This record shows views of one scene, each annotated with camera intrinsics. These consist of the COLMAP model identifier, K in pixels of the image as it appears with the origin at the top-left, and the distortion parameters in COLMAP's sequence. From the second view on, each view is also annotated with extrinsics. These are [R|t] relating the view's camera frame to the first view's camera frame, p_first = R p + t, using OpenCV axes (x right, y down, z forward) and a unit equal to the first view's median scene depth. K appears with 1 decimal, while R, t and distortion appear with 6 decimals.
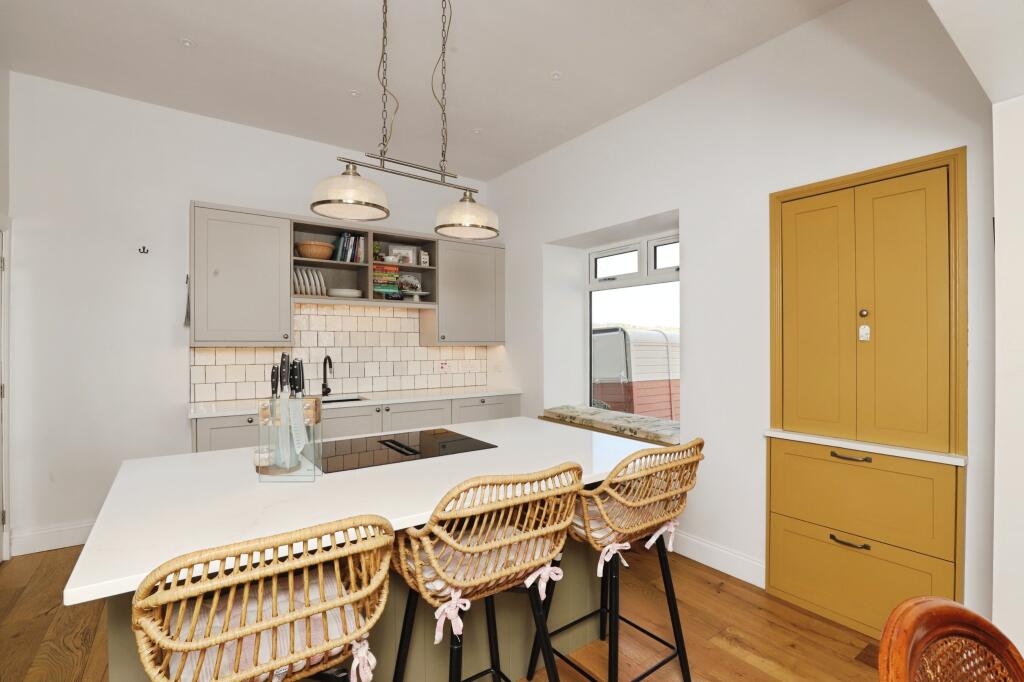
lens RADIAL K [[471.3, 0, 512.0], [0, 471.3, 341.0], [0, 0, 1]] dist [-0.024561, -0.000193]
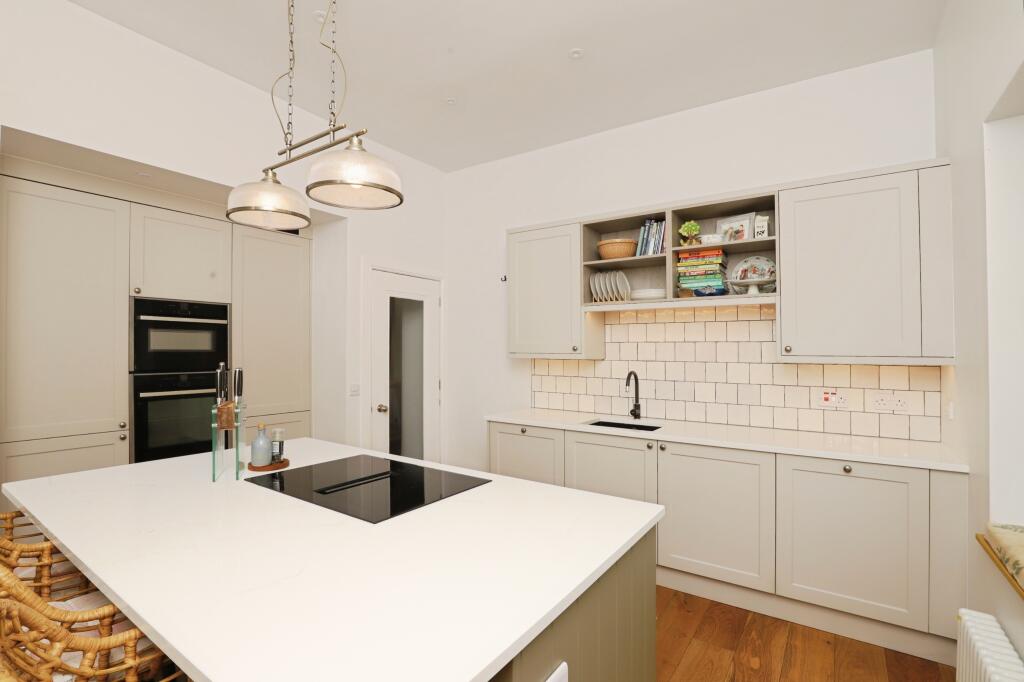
lens RADIAL K [[471.3, 0, 512.0], [0, 471.3, 341.0], [0, 0, 1]] dist [-0.024561, -0.000193]
pose [[0.337842, -0.020214, -0.940986, 0.323401], [-0.006667, 0.999693, -0.023869, -0.000772], [0.941179, 0.014337, 0.337604, 0.504297]]
